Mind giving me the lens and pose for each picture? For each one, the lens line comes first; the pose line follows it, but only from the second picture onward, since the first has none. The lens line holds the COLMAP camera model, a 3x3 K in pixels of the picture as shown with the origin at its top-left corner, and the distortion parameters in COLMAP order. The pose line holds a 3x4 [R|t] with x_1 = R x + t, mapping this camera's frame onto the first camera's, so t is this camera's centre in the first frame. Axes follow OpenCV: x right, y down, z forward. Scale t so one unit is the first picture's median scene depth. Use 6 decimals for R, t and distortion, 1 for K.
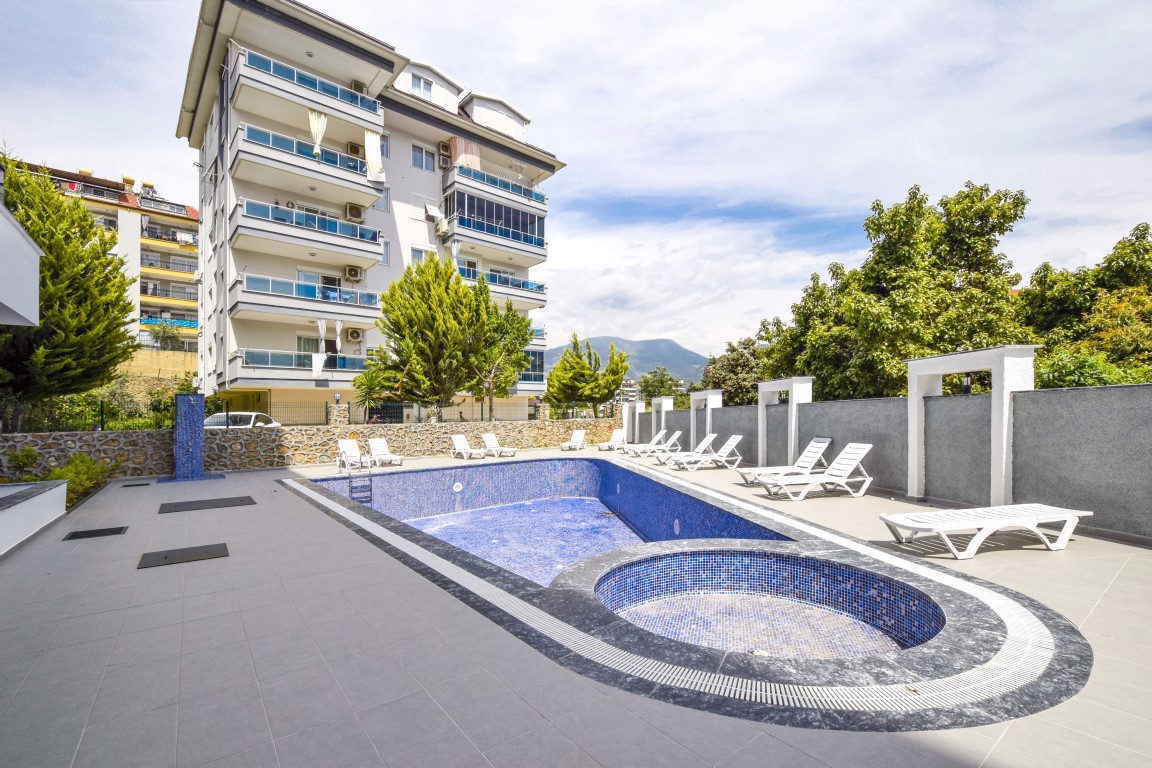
lens RADIAL K [[500.1, 0, 588.2], [0, 500.1, 416.1], [0, 0, 1]] dist [-0.009831, -0.000472]
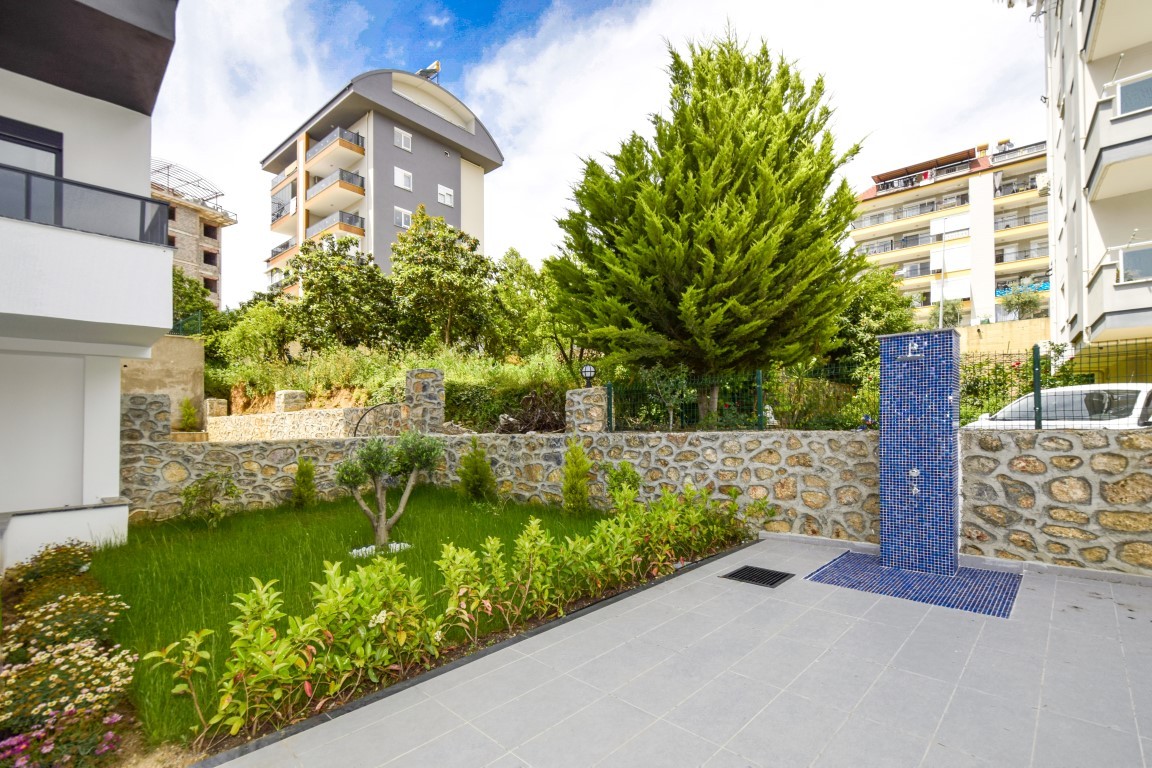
lens RADIAL K [[500.1, 0, 588.2], [0, 500.1, 416.1], [0, 0, 1]] dist [-0.009831, -0.000472]
pose [[0.116807, 0.002791, -0.993151, -0.449531], [0.022181, 0.999739, 0.005418, 0.007708], [0.992907, -0.022662, 0.116715, 0.688135]]
